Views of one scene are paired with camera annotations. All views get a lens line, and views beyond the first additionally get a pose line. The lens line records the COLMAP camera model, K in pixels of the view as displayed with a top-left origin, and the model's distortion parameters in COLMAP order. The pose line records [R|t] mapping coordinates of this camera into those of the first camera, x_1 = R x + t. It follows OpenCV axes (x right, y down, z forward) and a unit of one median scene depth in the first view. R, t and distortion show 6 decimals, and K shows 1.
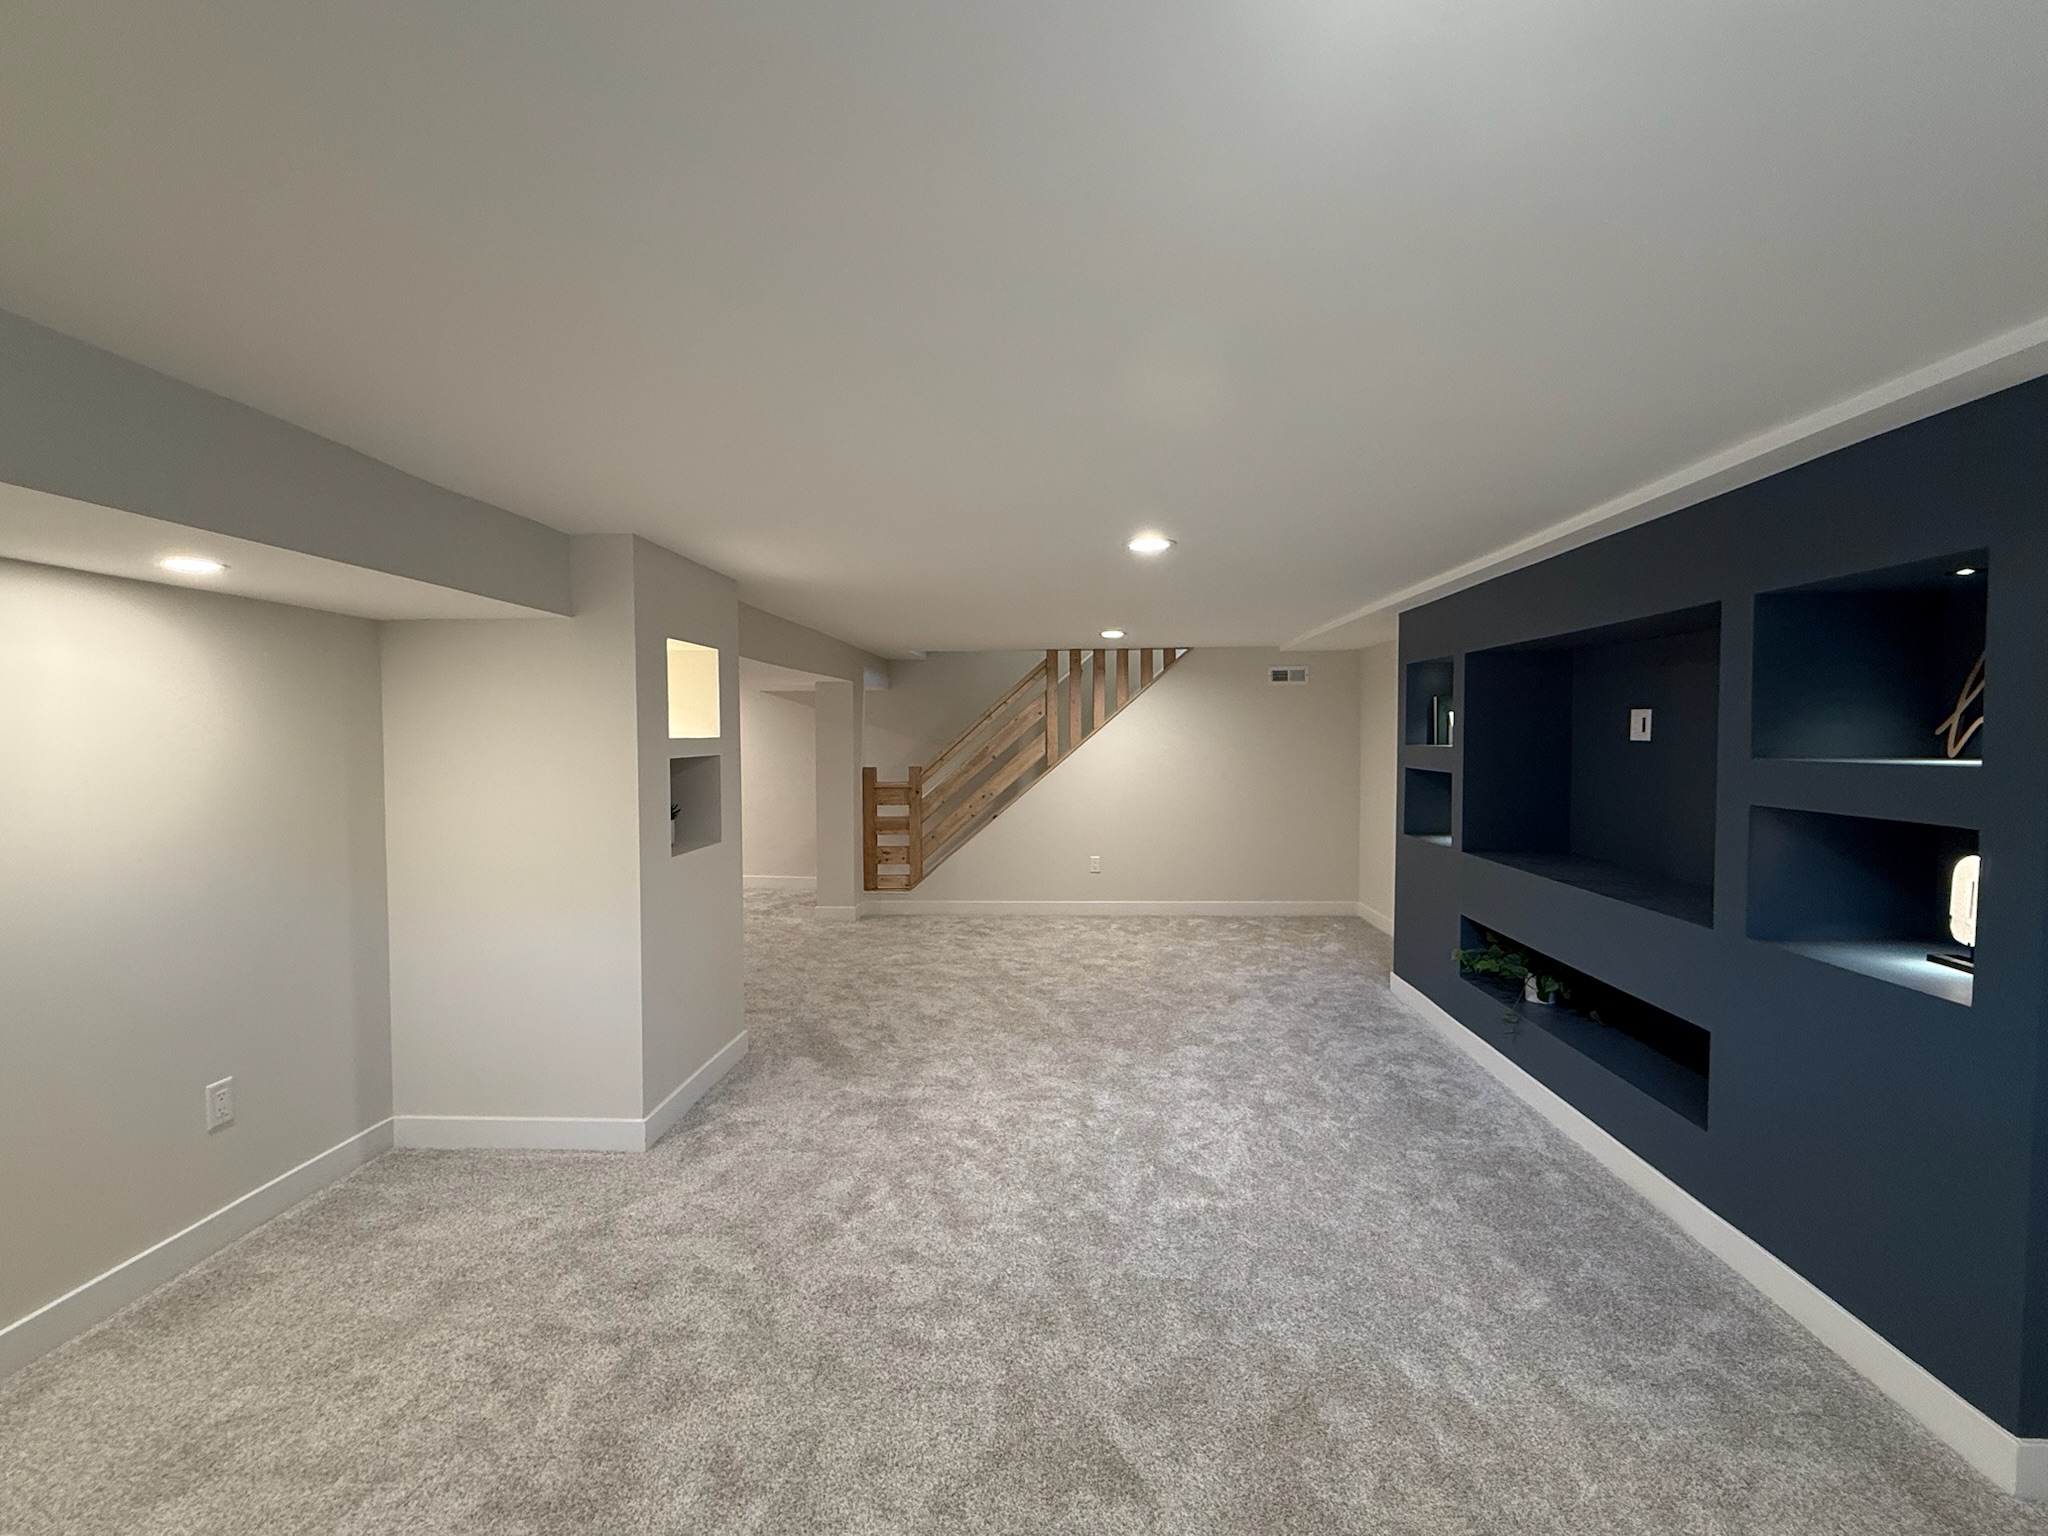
lens RADIAL K [[904.6, 0, 1020.1], [0, 904.6, 773.8], [0, 0, 1]] dist [-0.000196, -0.000251]
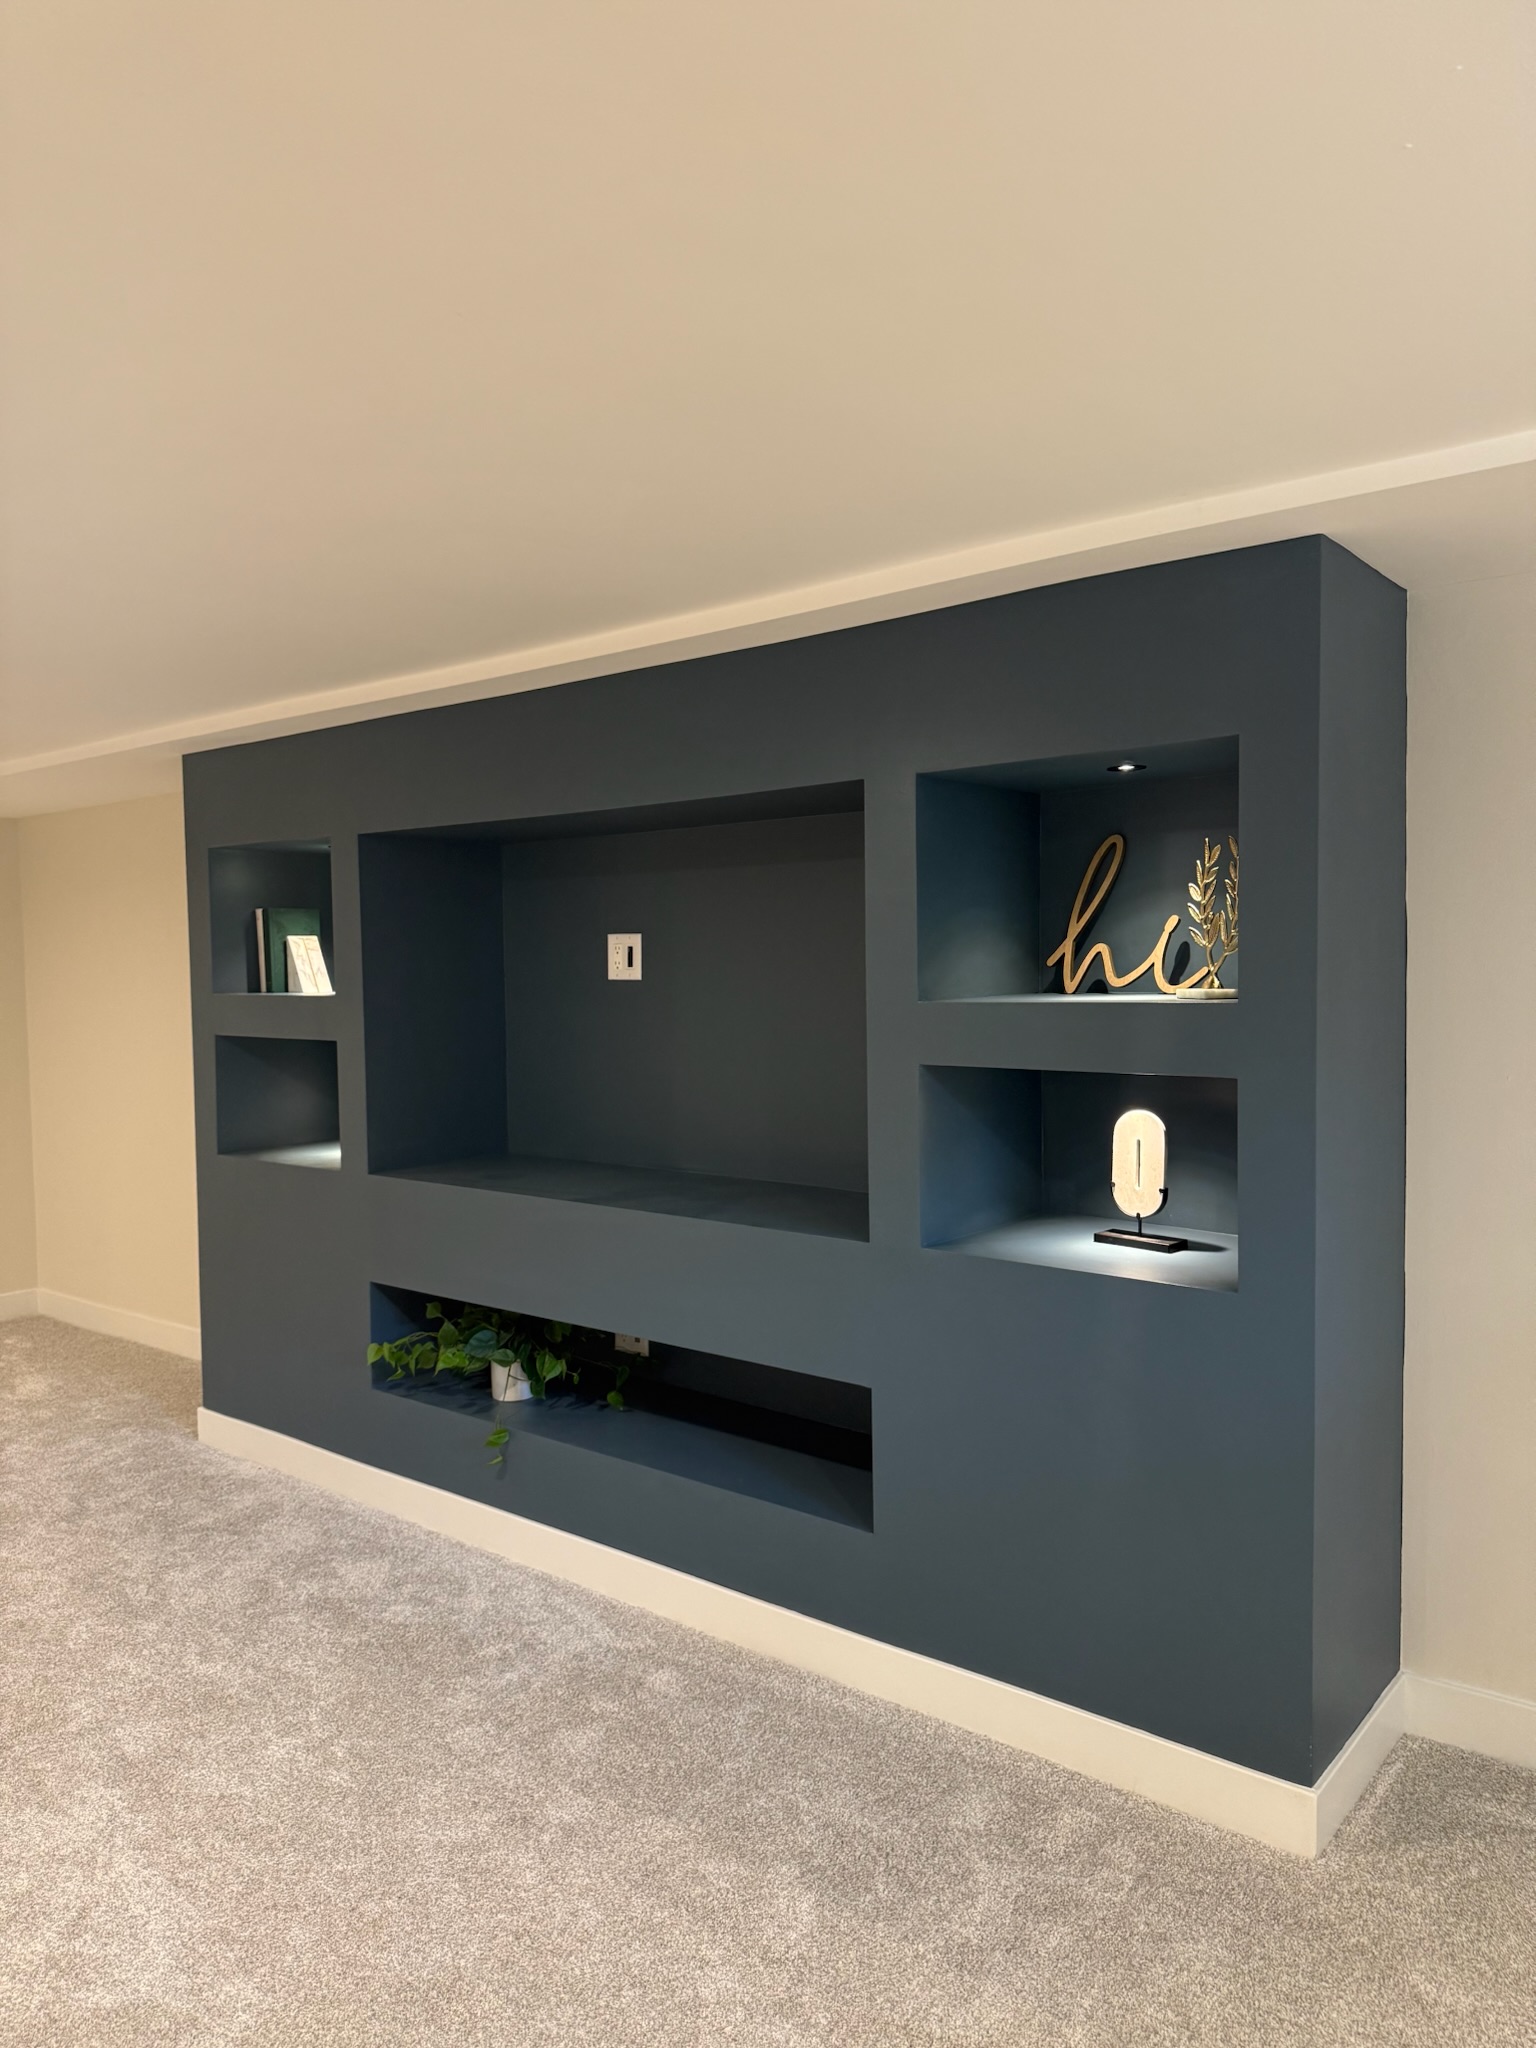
lens RADIAL K [[1441.9, 0, 767.3], [0, 1441.9, 1023.4], [0, 0, 1]] dist [0.026623, -0.035341]
pose [[0.585415, -0.032706, 0.810074, -0.142025], [0.044331, 0.998982, 0.008296, -0.008899], [-0.809521, 0.031054, 0.586269, 0.306923]]
